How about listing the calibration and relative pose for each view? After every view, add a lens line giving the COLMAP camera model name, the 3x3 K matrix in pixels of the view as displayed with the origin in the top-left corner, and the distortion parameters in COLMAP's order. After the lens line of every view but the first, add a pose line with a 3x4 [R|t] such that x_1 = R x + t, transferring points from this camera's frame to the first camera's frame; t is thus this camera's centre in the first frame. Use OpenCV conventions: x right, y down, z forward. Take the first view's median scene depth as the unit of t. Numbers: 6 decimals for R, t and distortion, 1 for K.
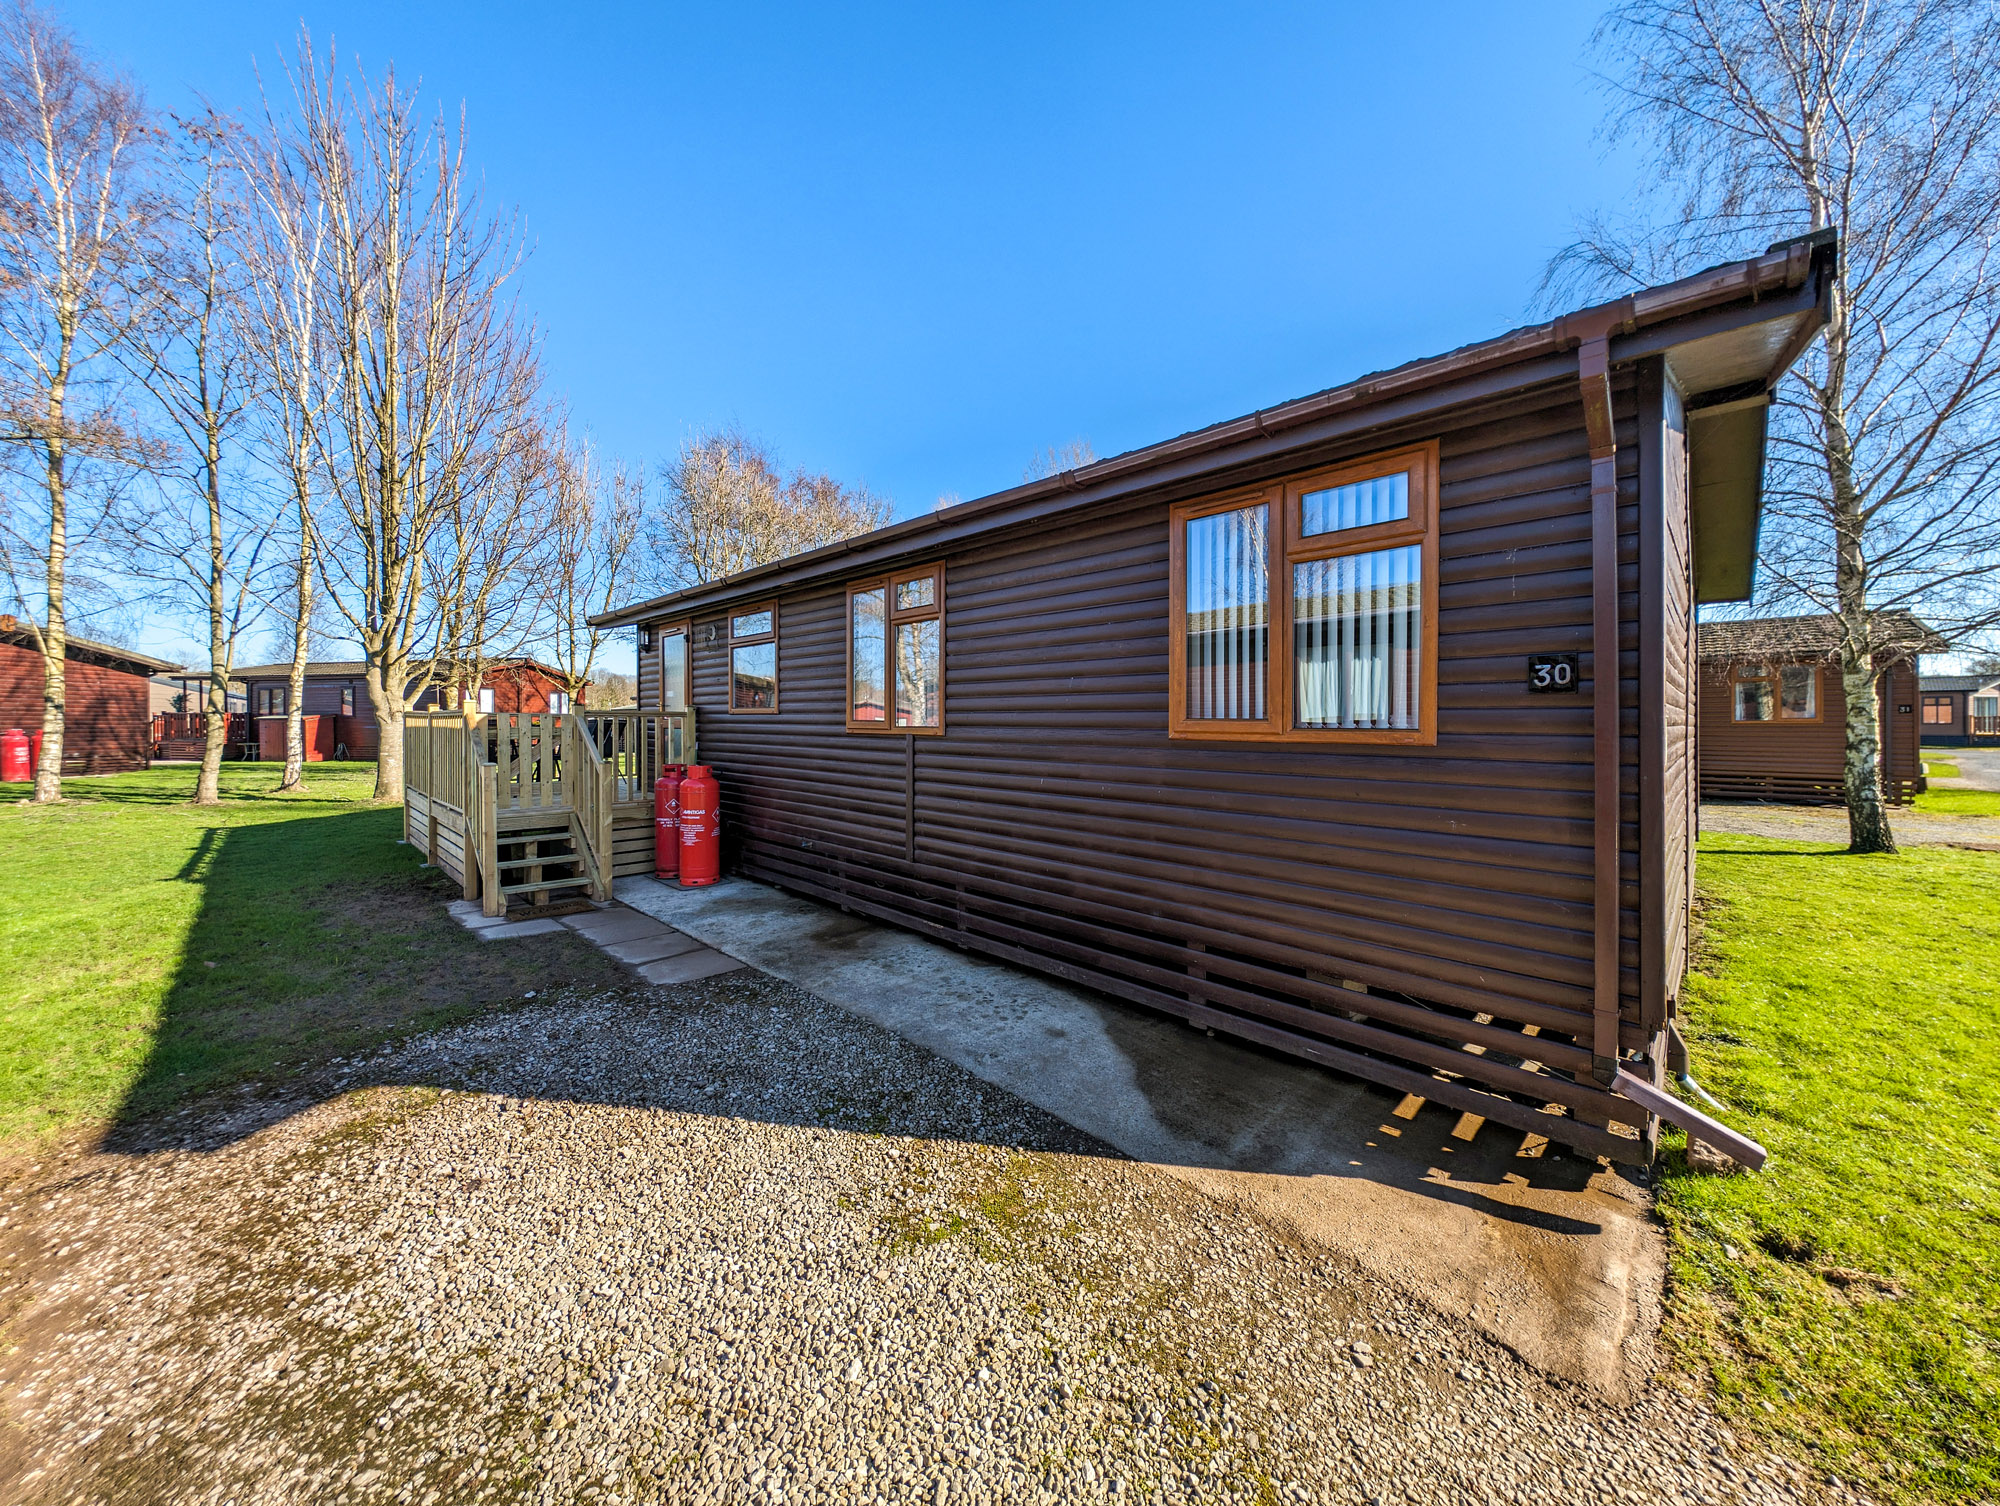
lens RADIAL K [[709.0, 0, 1045.0], [0, 709.0, 724.4], [0, 0, 1]] dist [-0.001678, -0.000291]
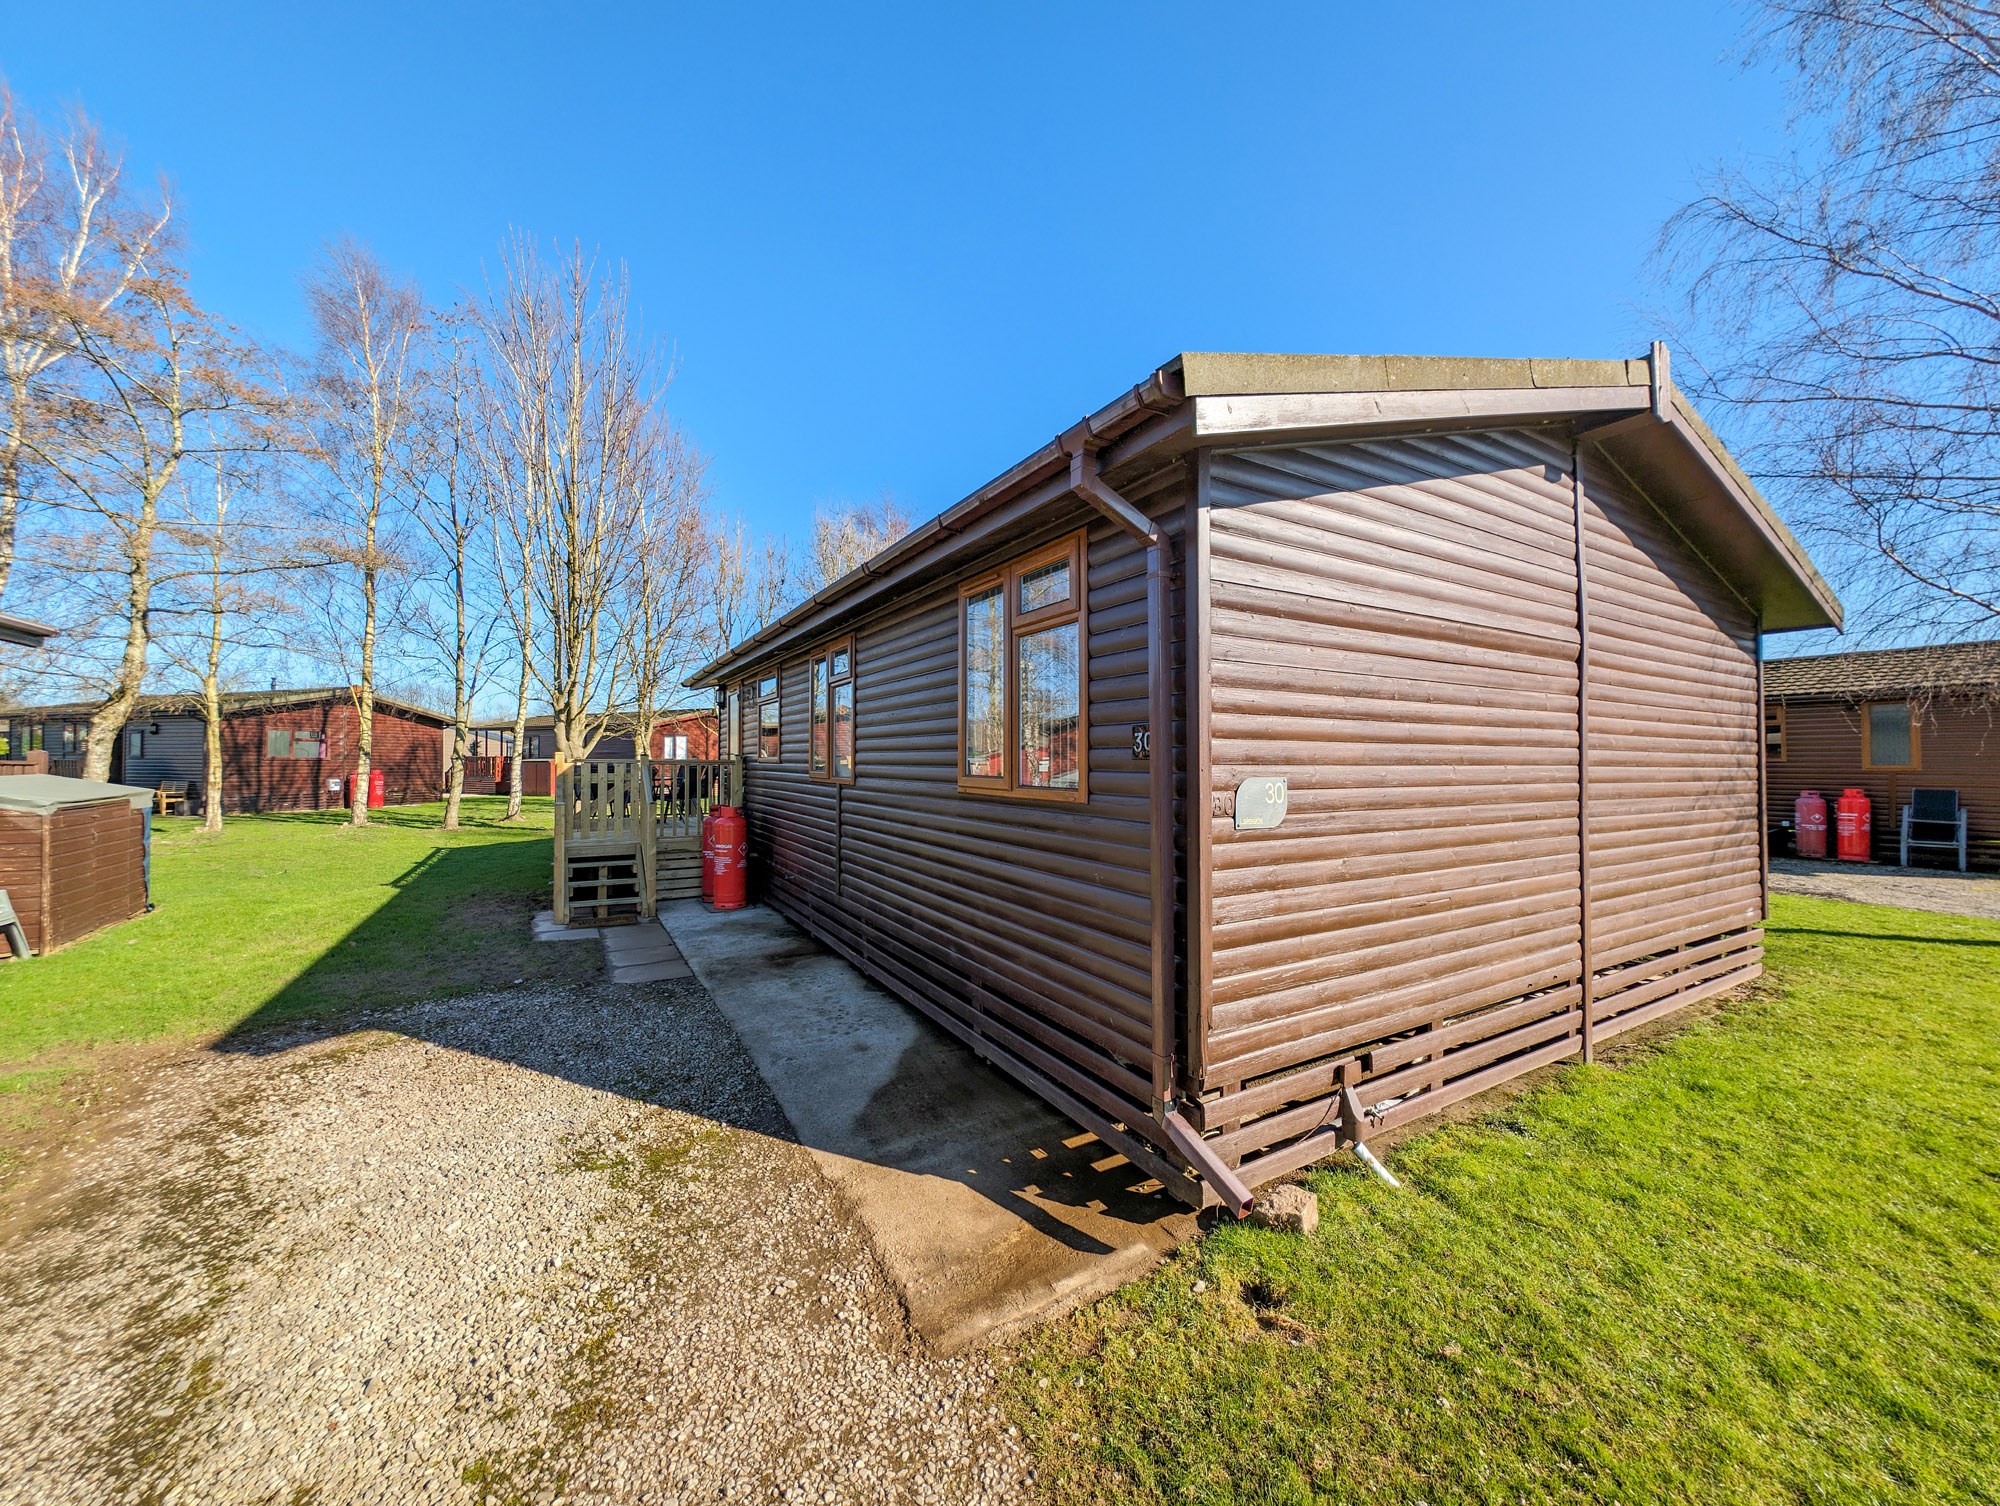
lens RADIAL K [[709.0, 0, 989.7], [0, 709.0, 754.7], [0, 0, 1]] dist [-0.001678, -0.000291]
pose [[0.968356, -0.001363, -0.249569, 0.494853], [-0.003098, 0.999842, -0.017482, -0.020804], [0.249553, 0.017702, 0.968199, -0.069908]]
